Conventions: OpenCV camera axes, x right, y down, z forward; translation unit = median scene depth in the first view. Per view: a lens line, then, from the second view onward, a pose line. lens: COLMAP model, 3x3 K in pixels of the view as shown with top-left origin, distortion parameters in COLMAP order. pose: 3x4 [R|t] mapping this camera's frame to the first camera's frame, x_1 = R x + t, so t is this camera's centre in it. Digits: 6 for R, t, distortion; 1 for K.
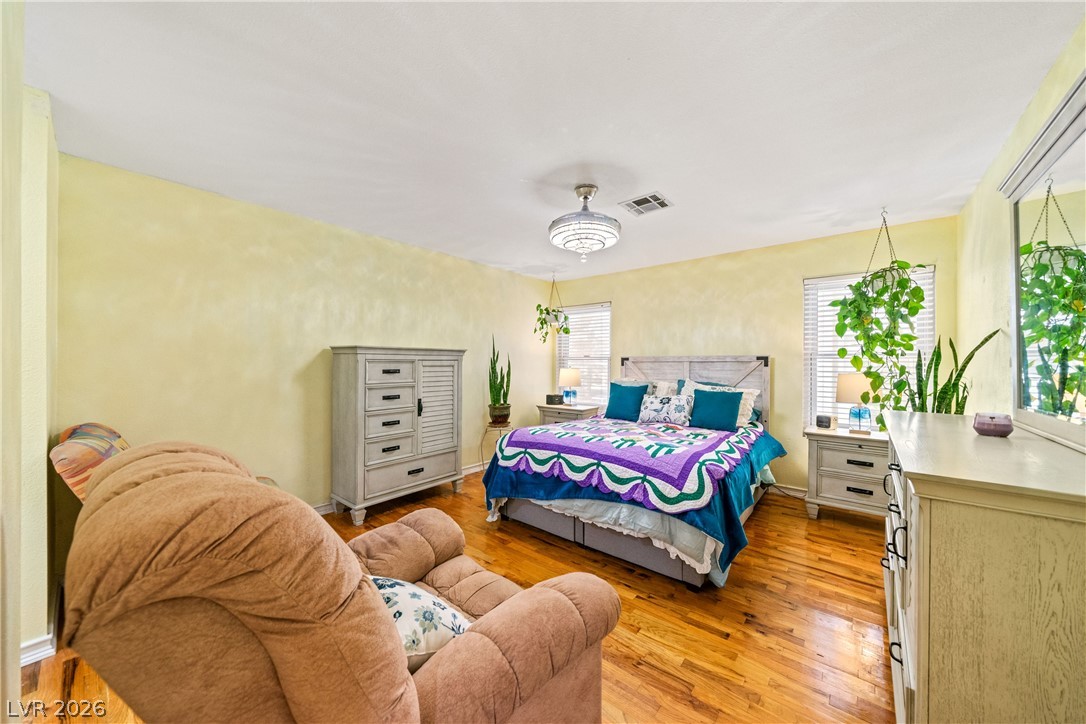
lens RADIAL K [[374.0, 0, 539.8], [0, 374.0, 366.7], [0, 0, 1]] dist [-0.005477, -0.000070]
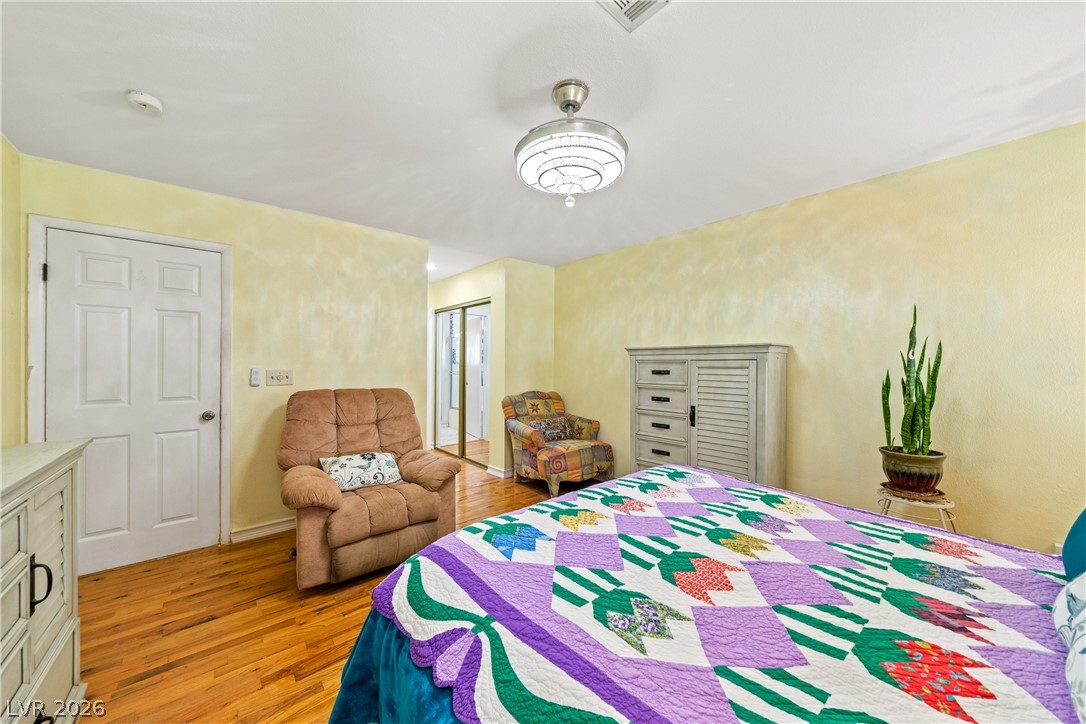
lens RADIAL K [[374.0, 0, 539.8], [0, 374.0, 366.7], [0, 0, 1]] dist [-0.005477, -0.000070]
pose [[-0.155544, 0.009073, -0.987787, 0.569967], [-0.009550, 0.999897, 0.010688, -0.008811], [0.987783, 0.011095, -0.155442, 0.787202]]
